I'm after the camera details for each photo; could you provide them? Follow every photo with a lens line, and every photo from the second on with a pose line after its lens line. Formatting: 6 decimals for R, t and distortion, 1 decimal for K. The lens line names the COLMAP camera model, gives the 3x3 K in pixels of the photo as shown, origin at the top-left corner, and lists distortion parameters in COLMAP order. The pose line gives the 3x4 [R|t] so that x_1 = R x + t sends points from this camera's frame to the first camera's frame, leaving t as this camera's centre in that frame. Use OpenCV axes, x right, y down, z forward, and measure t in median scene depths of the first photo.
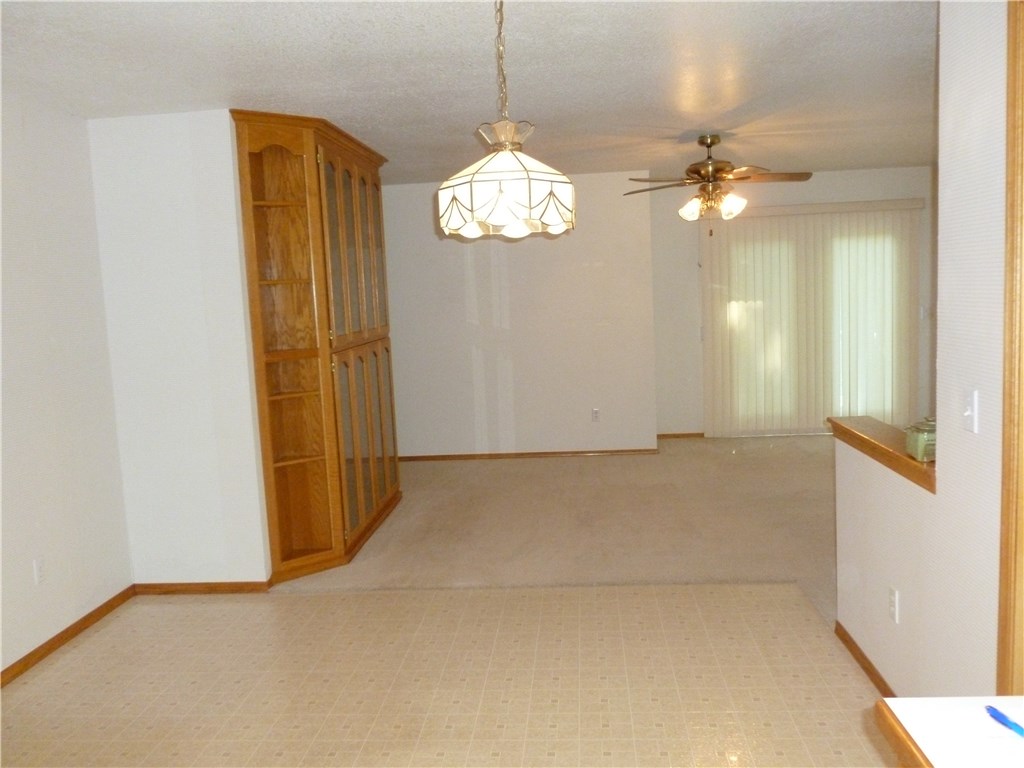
lens RADIAL K [[877.5, 0, 512.0], [0, 877.5, 384.0], [0, 0, 1]] dist [-0.028023, 0.016721]
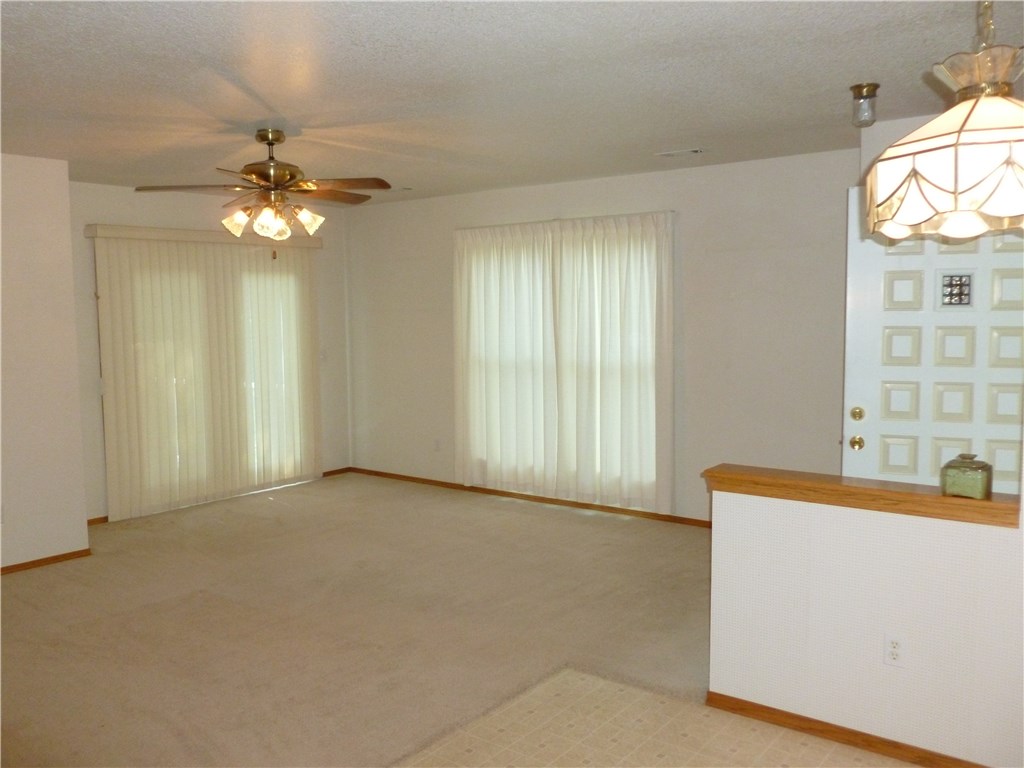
lens RADIAL K [[877.5, 0, 512.0], [0, 877.5, 384.0], [0, 0, 1]] dist [-0.028023, 0.016721]
pose [[0.559702, -0.032016, 0.828075, -0.304079], [0.075678, 0.997053, -0.012602, -0.032662], [-0.825231, 0.069720, 0.560476, 0.401702]]
